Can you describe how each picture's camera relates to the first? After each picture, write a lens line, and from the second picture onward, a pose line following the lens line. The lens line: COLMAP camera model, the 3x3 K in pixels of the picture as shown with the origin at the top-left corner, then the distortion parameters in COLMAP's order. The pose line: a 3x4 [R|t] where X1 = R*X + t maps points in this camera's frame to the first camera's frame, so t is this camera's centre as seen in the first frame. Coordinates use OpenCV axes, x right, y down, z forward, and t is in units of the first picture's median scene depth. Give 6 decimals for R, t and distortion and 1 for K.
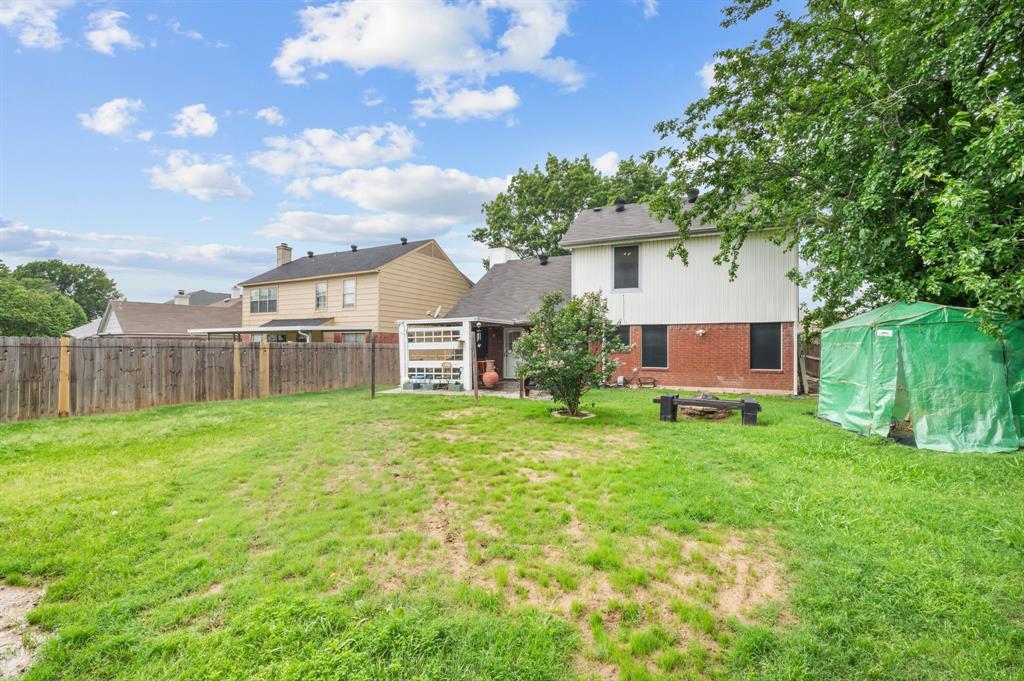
lens RADIAL K [[418.6, 0, 513.0], [0, 418.6, 340.9], [0, 0, 1]] dist [-0.004921, 0.000150]
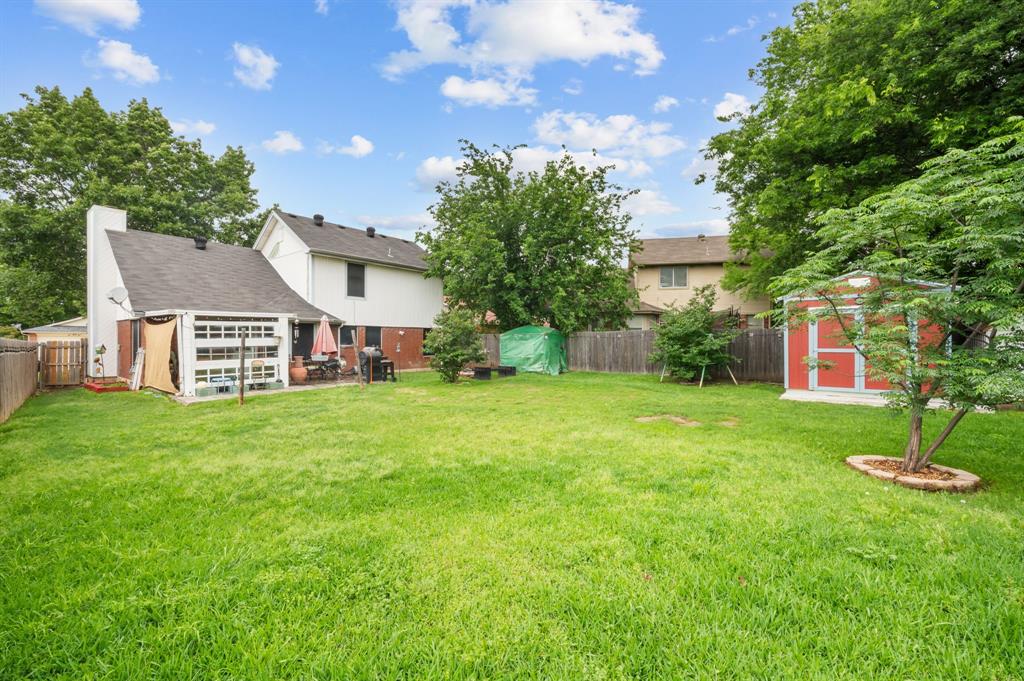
lens RADIAL K [[418.6, 0, 512.4], [0, 418.6, 340.3], [0, 0, 1]] dist [-0.004921, 0.000150]
pose [[0.288029, 0.001473, 0.957620, -0.879903], [-0.000284, 0.999999, -0.001453, 0.008426], [-0.957622, 0.000147, 0.288030, 0.196277]]
